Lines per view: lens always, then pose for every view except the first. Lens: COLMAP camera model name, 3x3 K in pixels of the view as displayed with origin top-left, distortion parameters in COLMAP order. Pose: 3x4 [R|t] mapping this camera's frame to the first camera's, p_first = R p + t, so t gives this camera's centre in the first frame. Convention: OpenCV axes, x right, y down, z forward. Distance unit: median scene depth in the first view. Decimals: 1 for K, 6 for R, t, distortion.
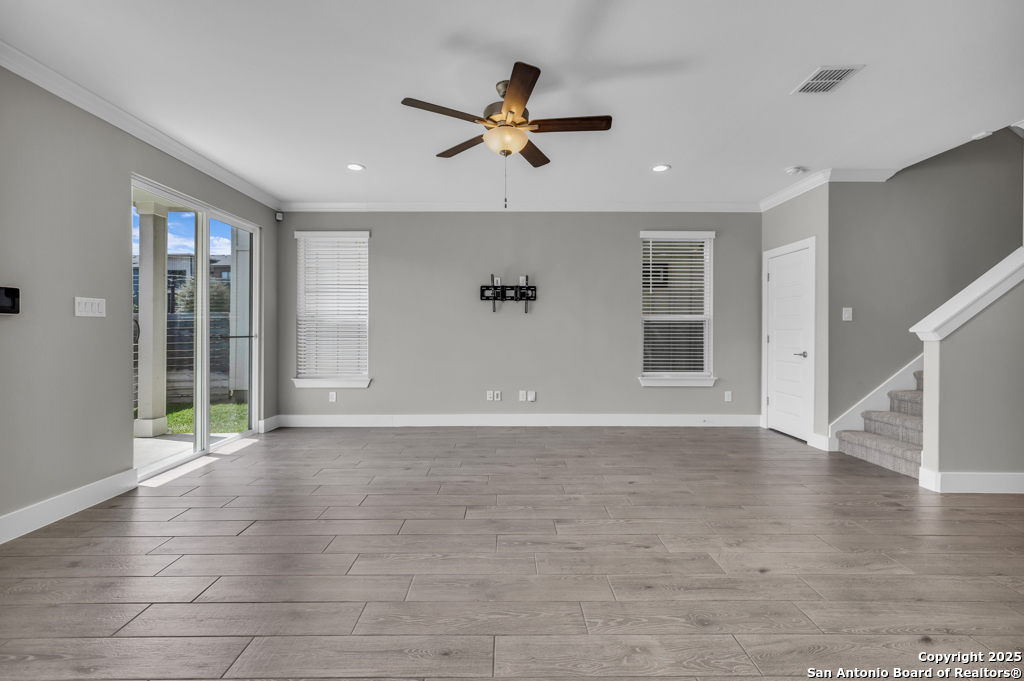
lens RADIAL K [[440.4, 0, 510.1], [0, 440.4, 332.6], [0, 0, 1]] dist [0.003275, 0.000285]
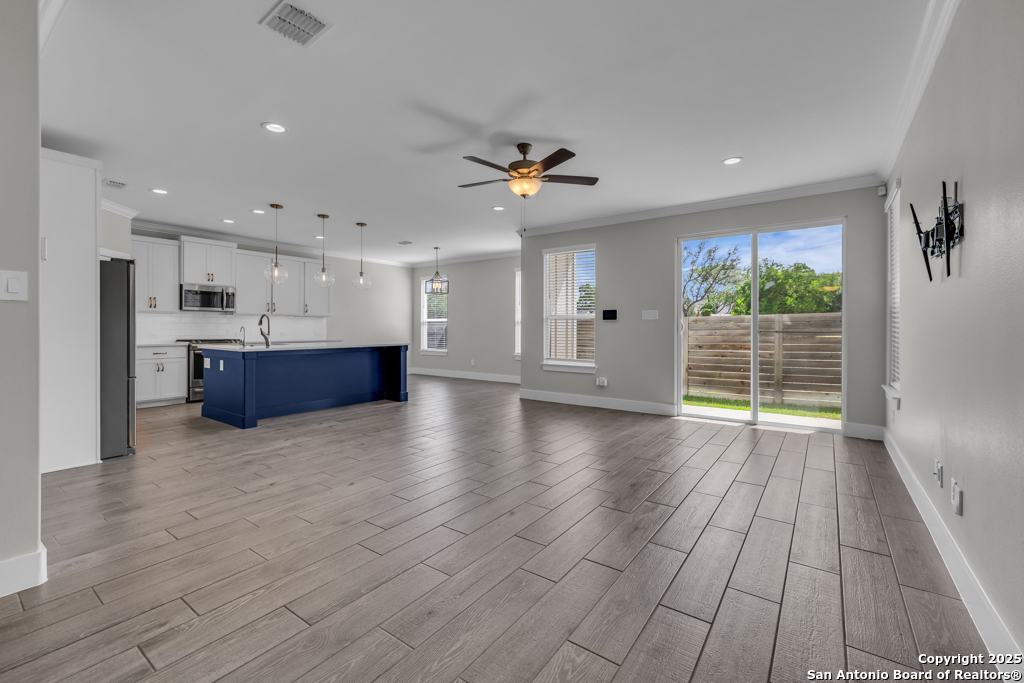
lens RADIAL K [[440.4, 0, 510.1], [0, 440.4, 333.6], [0, 0, 1]] dist [0.003275, 0.000285]
pose [[-0.599610, 0.009524, -0.800235, 0.678087], [-0.002133, 0.999907, 0.013498, 0.000740], [0.800289, 0.009801, -0.599534, 1.090686]]
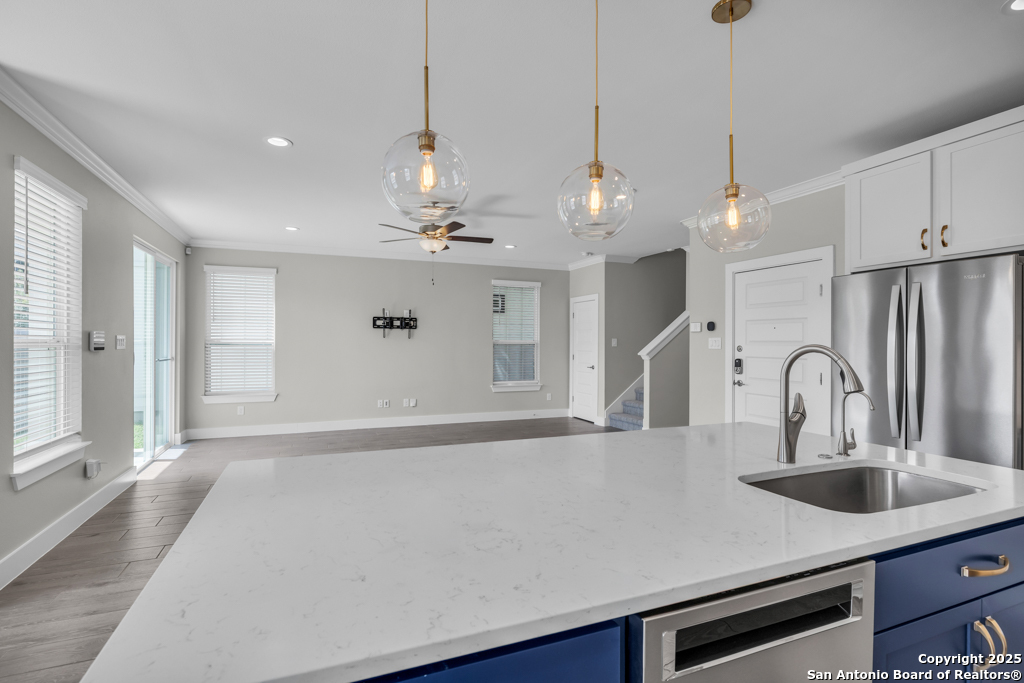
lens RADIAL K [[481.9, 0, 504.7], [0, 481.9, 343.0], [0, 0, 1]] dist [-0.003785, 0.000046]
pose [[0.930343, 0.001930, 0.366686, -0.260906], [-0.001622, 0.999998, -0.001148, -0.035178], [-0.366688, 0.000474, 0.930344, -0.494099]]
